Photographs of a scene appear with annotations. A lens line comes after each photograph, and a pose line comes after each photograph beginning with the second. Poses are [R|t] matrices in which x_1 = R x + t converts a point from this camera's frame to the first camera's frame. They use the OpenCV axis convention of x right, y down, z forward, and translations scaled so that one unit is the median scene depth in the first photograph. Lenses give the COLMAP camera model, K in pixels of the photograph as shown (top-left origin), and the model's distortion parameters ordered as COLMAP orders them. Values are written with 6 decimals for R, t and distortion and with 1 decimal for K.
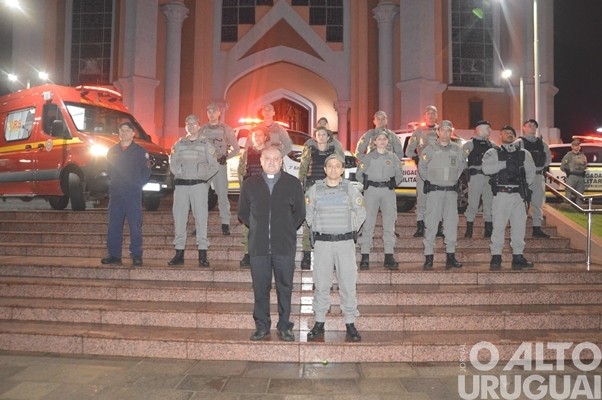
lens RADIAL K [[479.1, 0, 298.4], [0, 479.1, 220.6], [0, 0, 1]] dist [-0.159185, 0.116480]
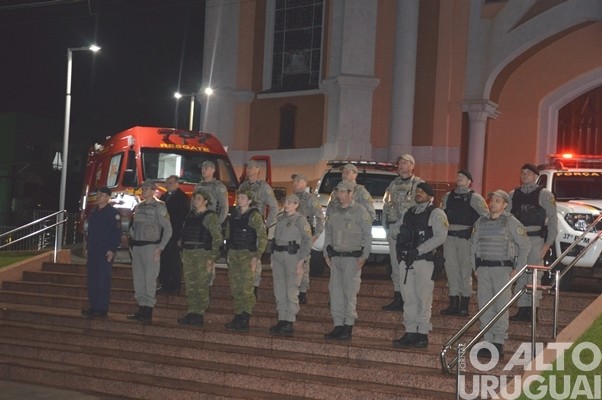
lens RADIAL K [[928.4, 0, 294.6], [0, 928.4, 220.0], [0, 0, 1]] dist [0.169181, 0.159582]
pose [[0.828856, 0.004783, -0.559442, 1.020593], [-0.048973, 0.996745, -0.064037, -0.011085], [0.557315, 0.080475, 0.826392, -0.470423]]
